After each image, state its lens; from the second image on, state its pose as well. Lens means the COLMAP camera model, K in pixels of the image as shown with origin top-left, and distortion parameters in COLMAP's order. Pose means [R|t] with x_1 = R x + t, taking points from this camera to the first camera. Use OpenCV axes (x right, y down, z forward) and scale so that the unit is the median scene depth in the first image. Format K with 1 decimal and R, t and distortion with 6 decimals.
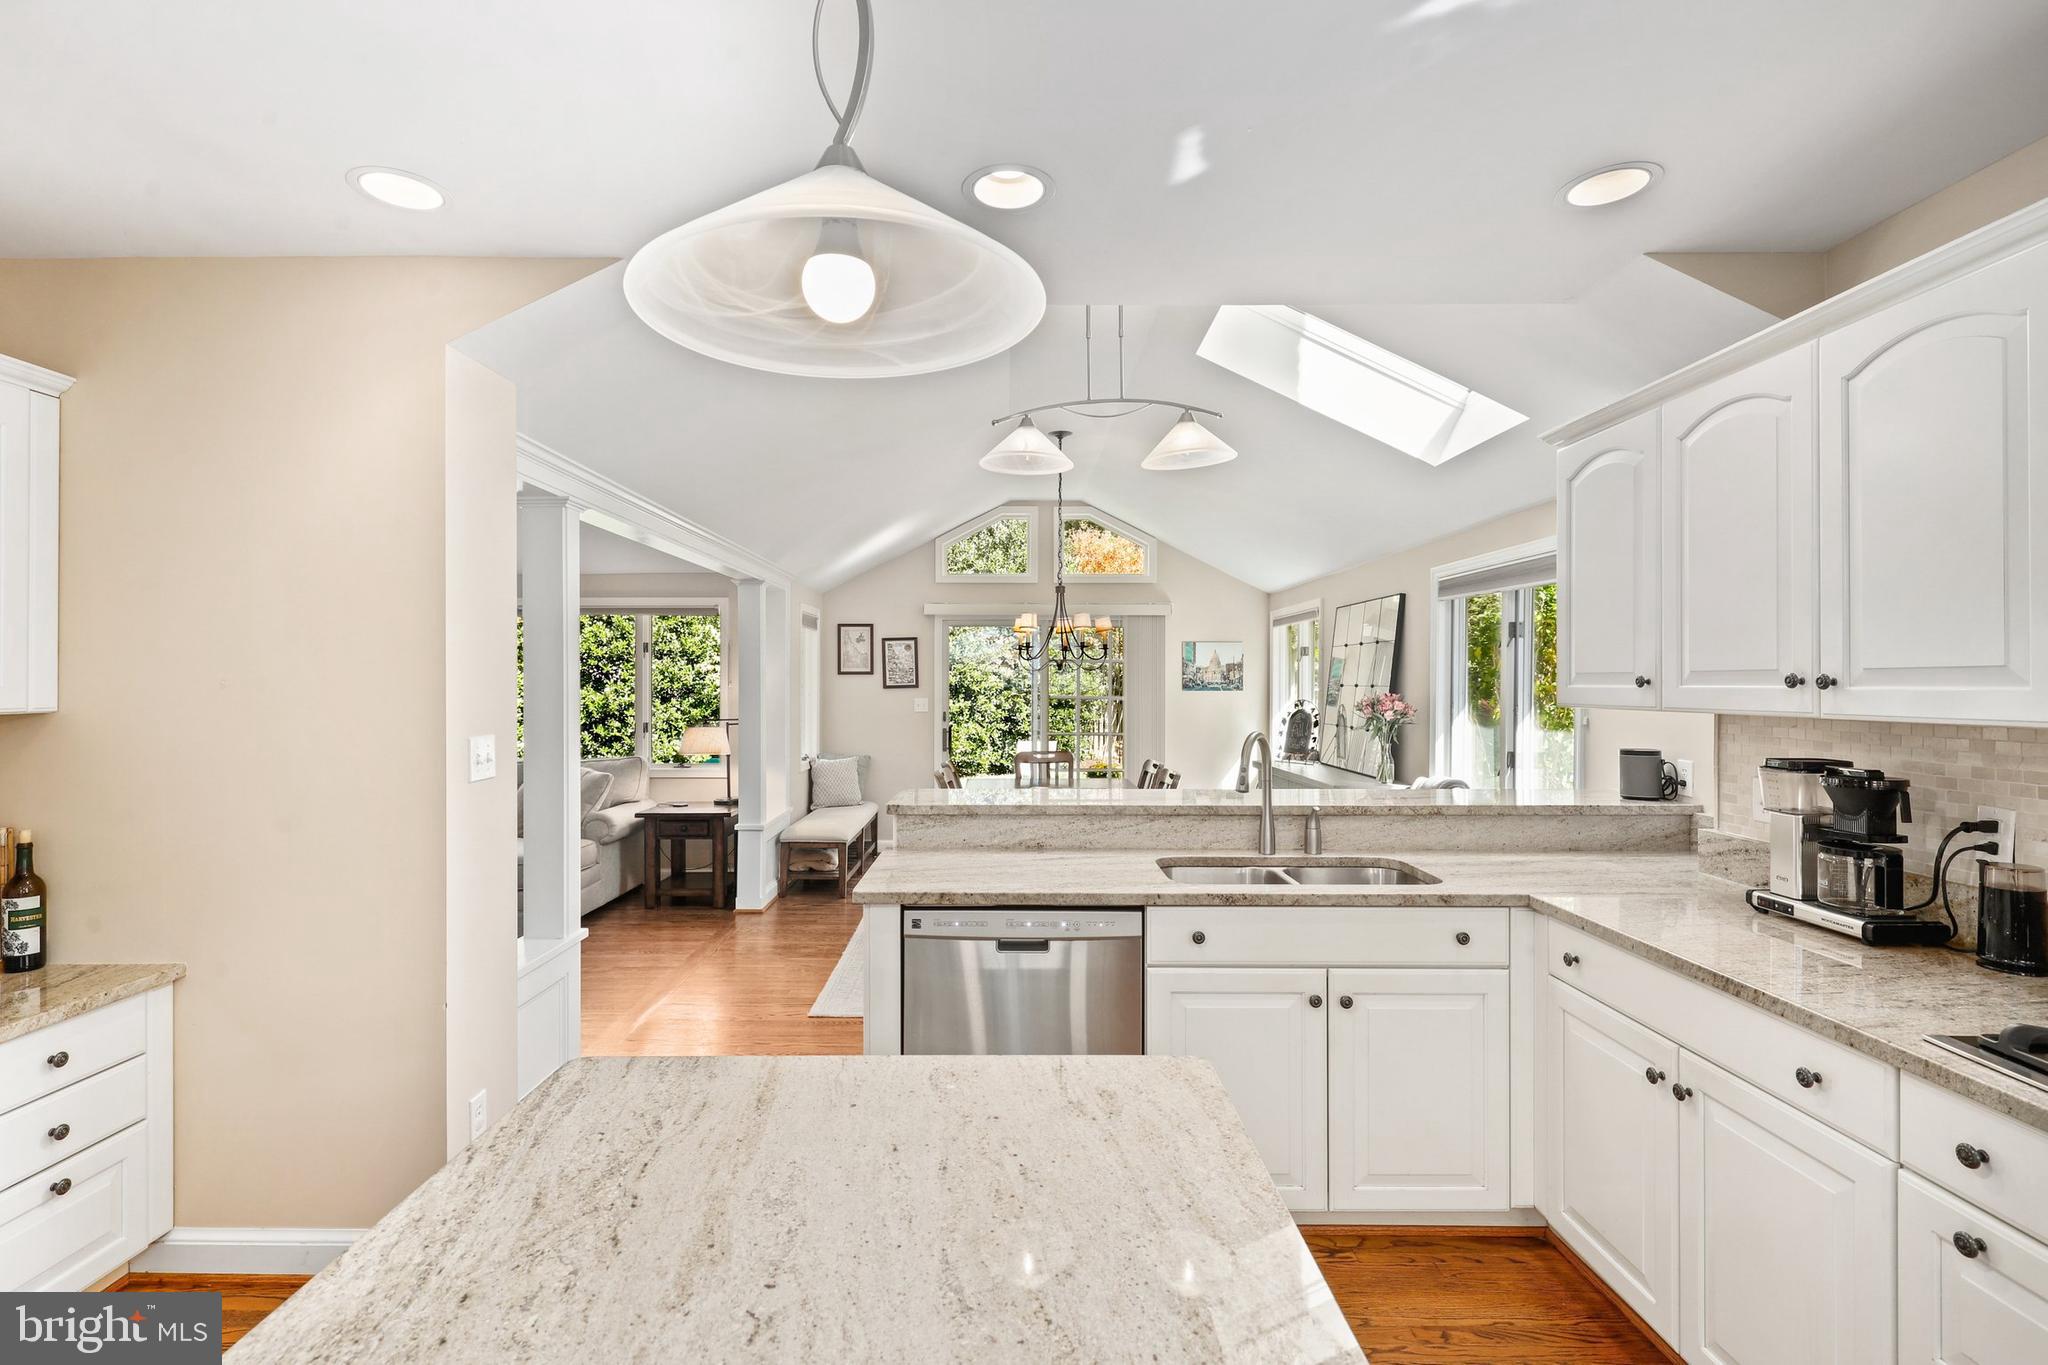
lens RADIAL K [[952.6, 0, 1015.8], [0, 952.6, 681.1], [0, 0, 1]] dist [0.001848, -0.000175]
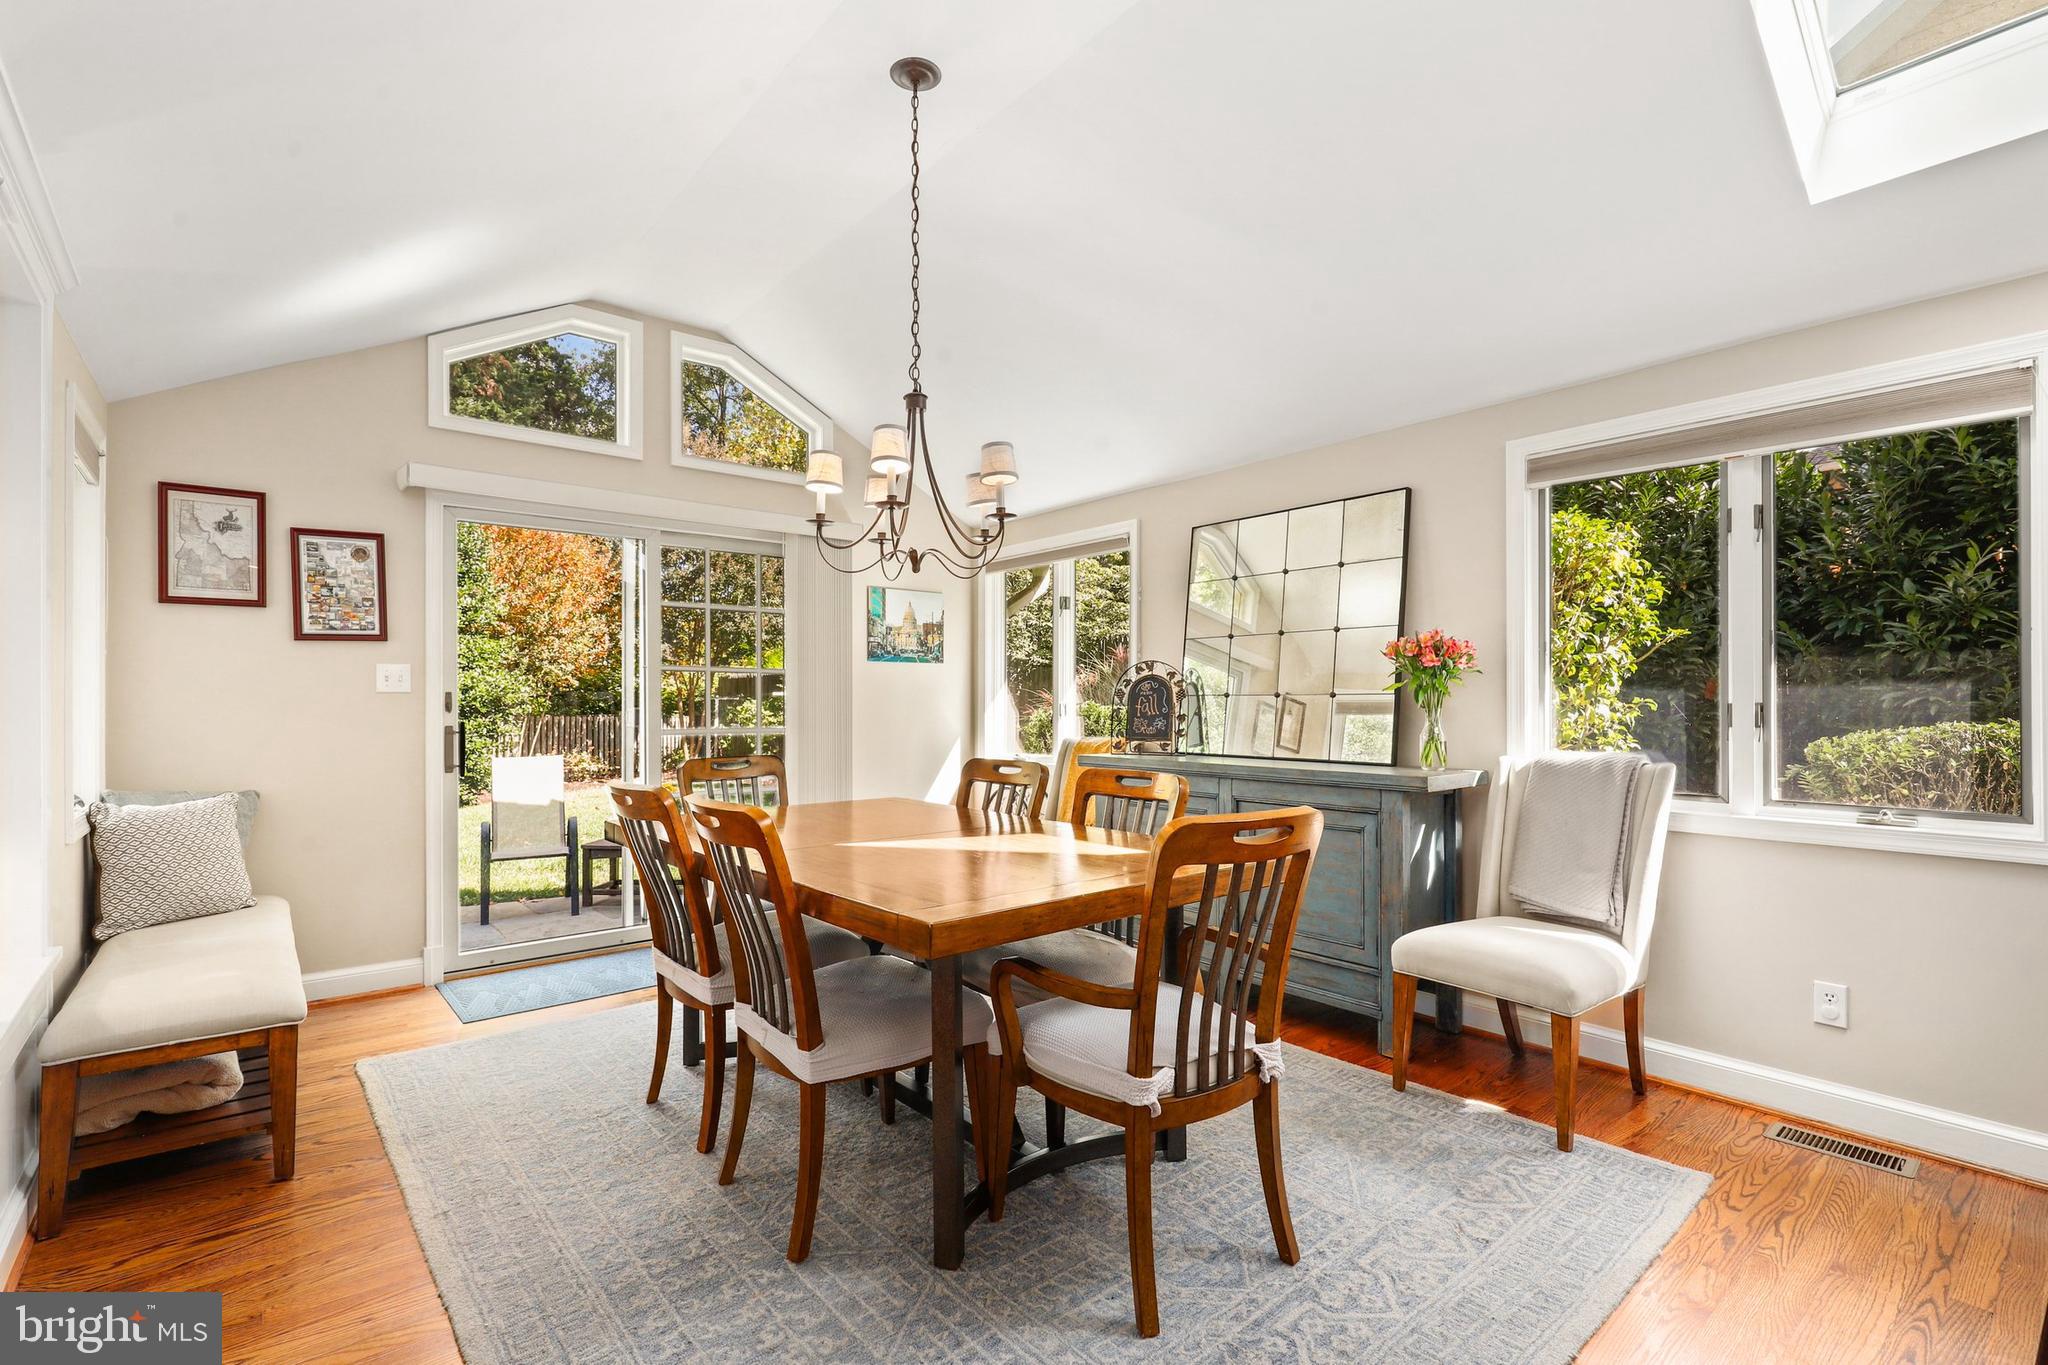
lens RADIAL K [[919.4, 0, 1021.4], [0, 919.4, 705.5], [0, 0, 1]] dist [-0.030090, 0.009342]
pose [[0.774908, -0.005967, 0.632046, -0.475516], [0.002258, 0.999975, 0.006672, 0.122871], [-0.632070, -0.003743, 0.774902, 1.488639]]
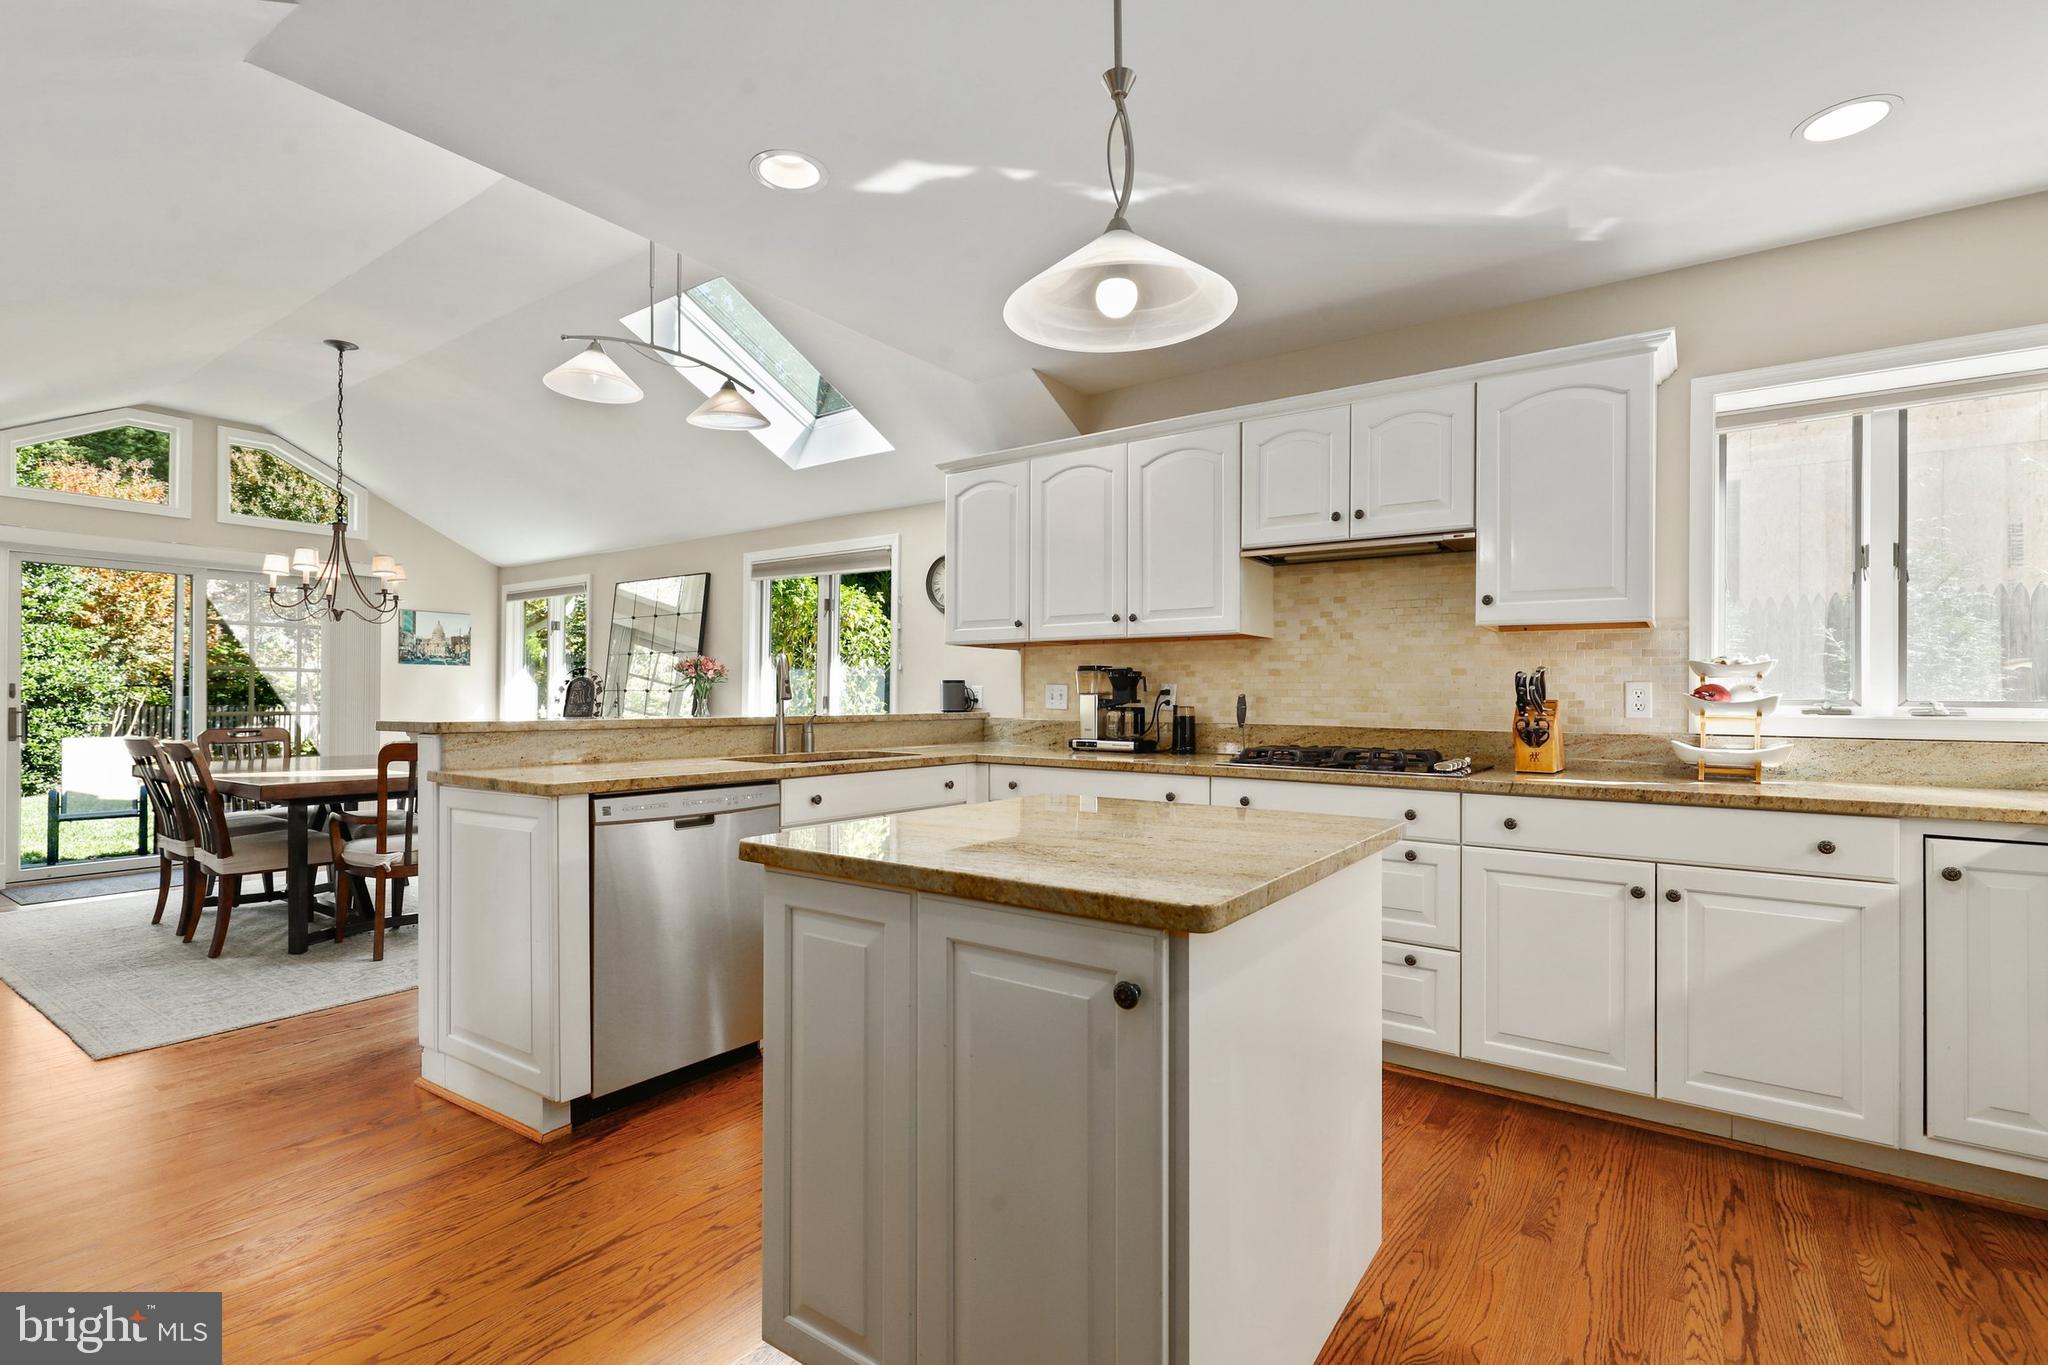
lens RADIAL K [[925.4, 0, 1009.2], [0, 925.4, 691.3], [0, 0, 1]] dist [0.001623, -0.000423]
pose [[0.591271, 0.007981, 0.806433, -0.636383], [-0.006667, 0.999965, -0.005008, 0.123444], [-0.806445, -0.002415, 0.591304, 0.055076]]
